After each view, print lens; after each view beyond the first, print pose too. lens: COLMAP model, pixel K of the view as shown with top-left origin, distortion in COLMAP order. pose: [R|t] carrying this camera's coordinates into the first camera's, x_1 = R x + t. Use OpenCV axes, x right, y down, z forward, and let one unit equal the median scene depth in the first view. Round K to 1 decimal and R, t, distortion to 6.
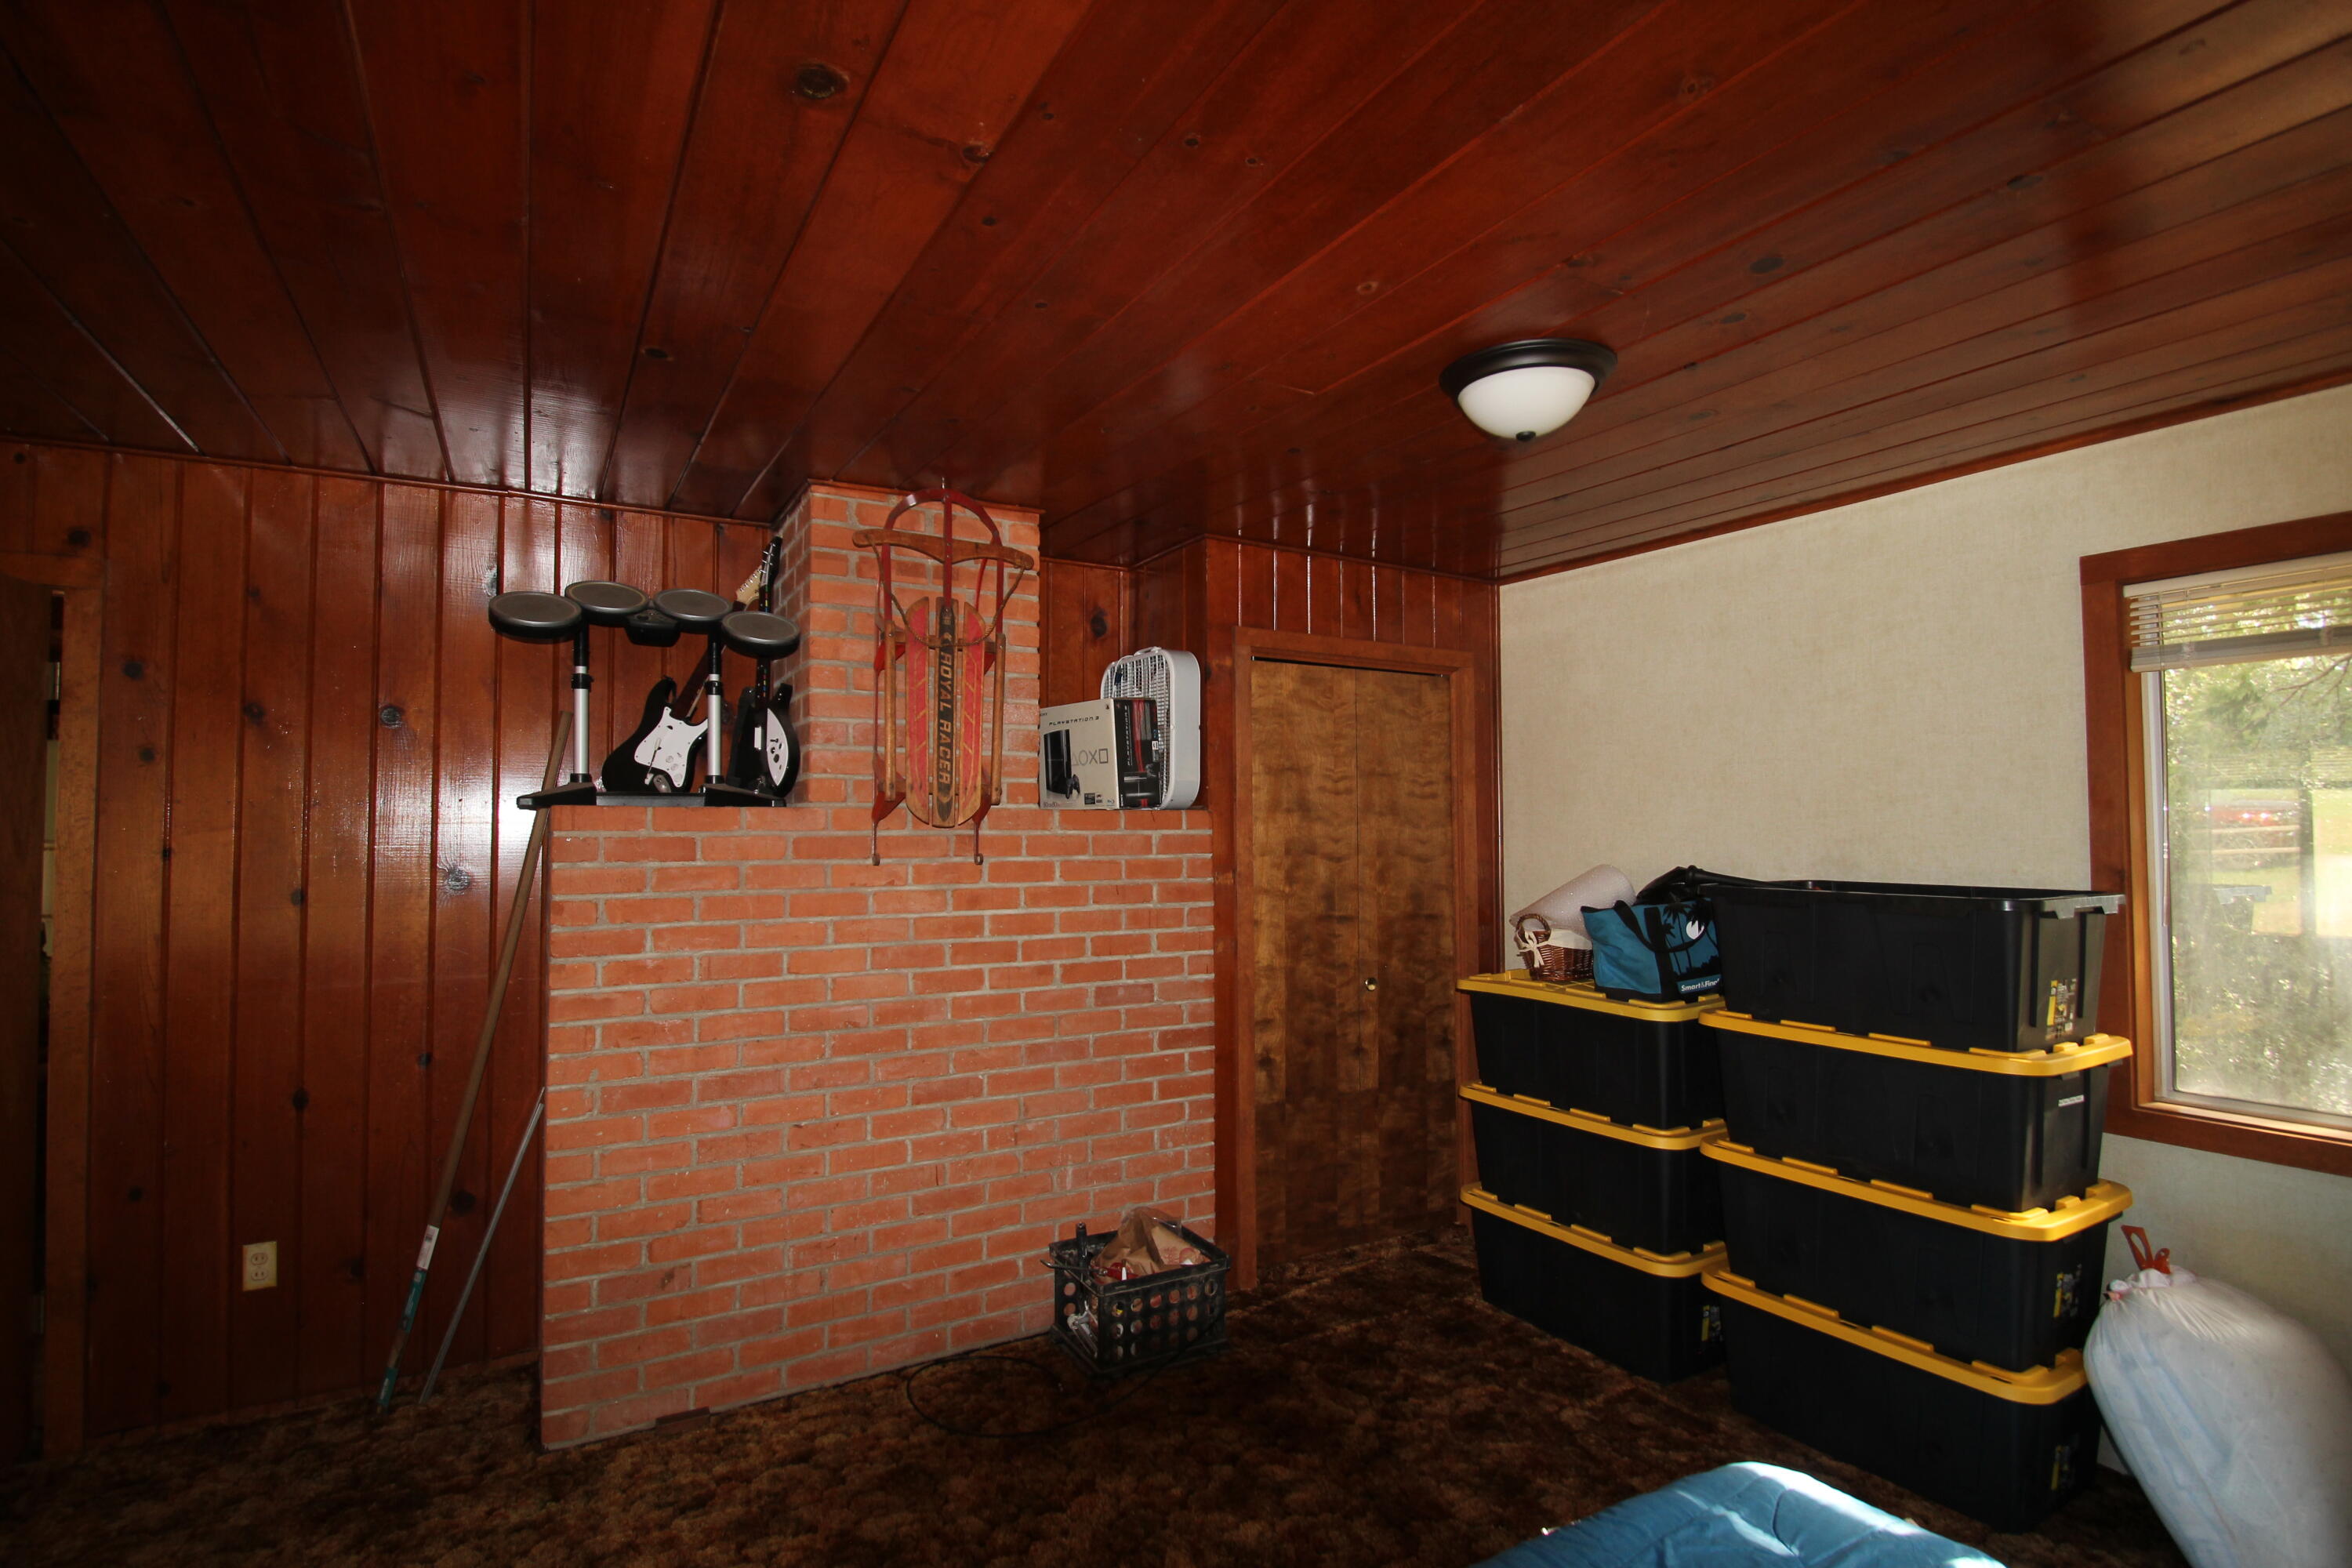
lens RADIAL K [[1118.0, 0, 1173.3], [0, 1118.0, 786.1], [0, 0, 1]] dist [-0.003495, -0.005107]
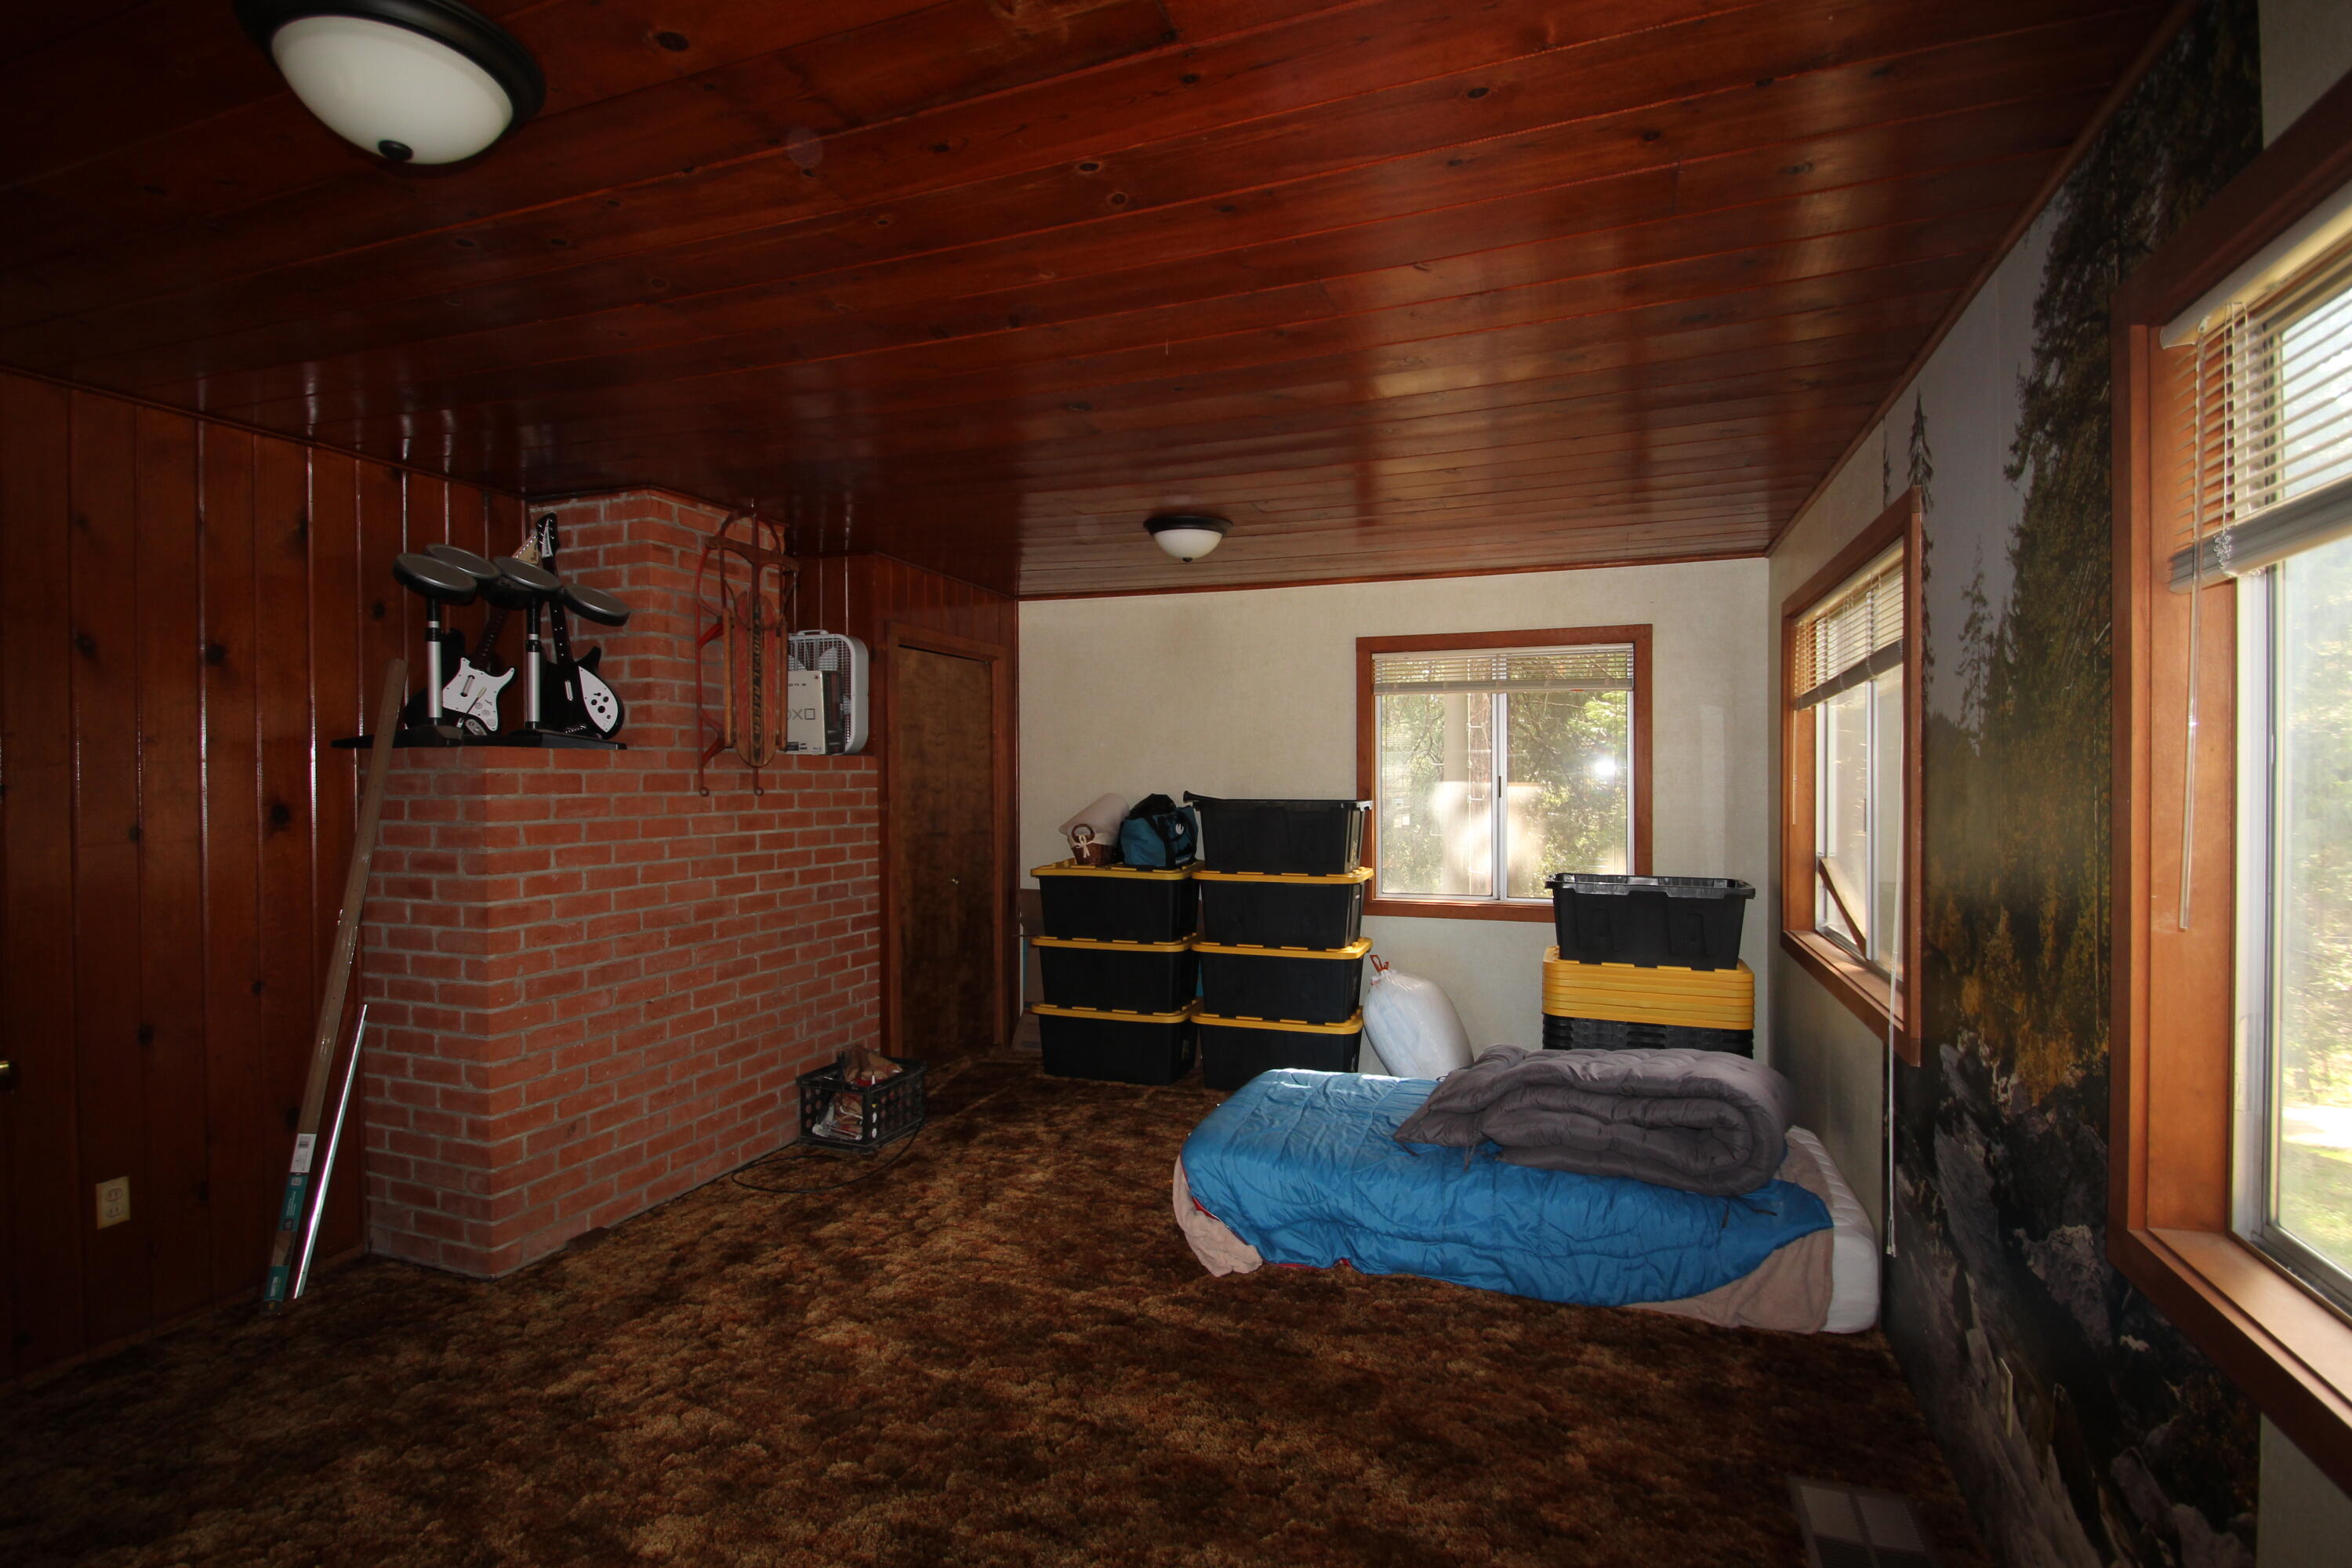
lens RADIAL K [[1118.0, 0, 1170.2], [0, 1118.0, 783.8], [0, 0, 1]] dist [-0.003495, -0.005107]
pose [[0.770219, -0.004938, 0.637761, -0.669976], [-0.023797, 0.999051, 0.036475, -0.003212], [-0.637336, -0.043271, 0.769370, -0.331381]]
